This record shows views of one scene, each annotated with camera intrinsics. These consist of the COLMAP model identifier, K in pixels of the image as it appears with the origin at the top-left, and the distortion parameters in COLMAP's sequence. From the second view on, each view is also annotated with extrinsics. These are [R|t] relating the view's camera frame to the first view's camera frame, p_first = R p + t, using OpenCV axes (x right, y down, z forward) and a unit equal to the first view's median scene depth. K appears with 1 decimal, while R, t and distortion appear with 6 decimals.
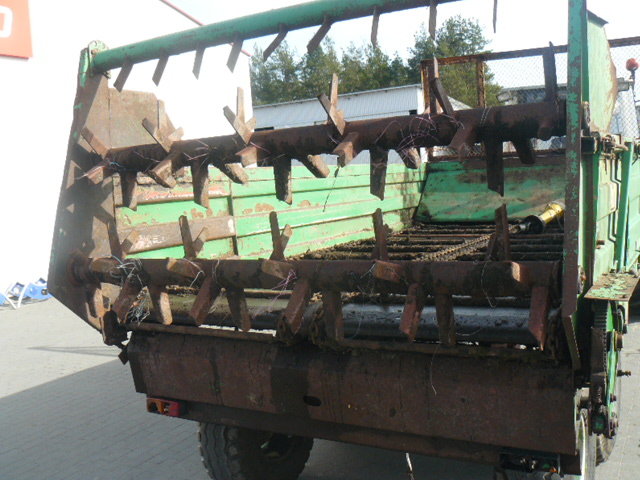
lens RADIAL K [[682.5, 0, 316.1], [0, 682.5, 216.2], [0, 0, 1]] dist [-0.164484, 0.172603]
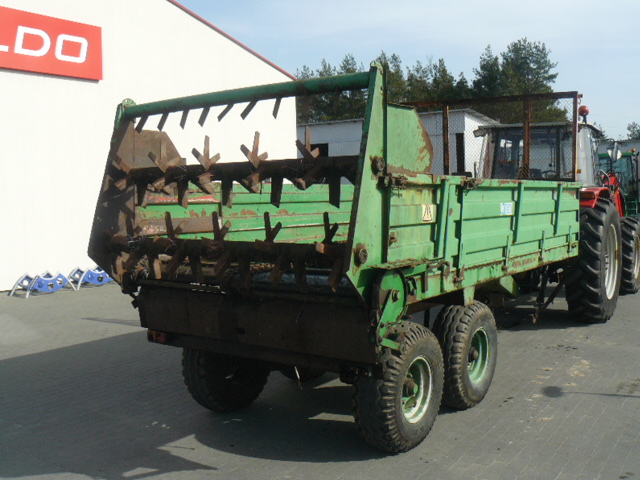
lens RADIAL K [[682.5, 0, 316.1], [0, 682.5, 216.2], [0, 0, 1]] dist [-0.164484, 0.172603]
pose [[0.994331, 0.049454, -0.094132, 0.271769], [-0.051479, 0.998489, -0.019203, 0.019381], [0.093040, 0.023940, 0.995374, -0.521733]]
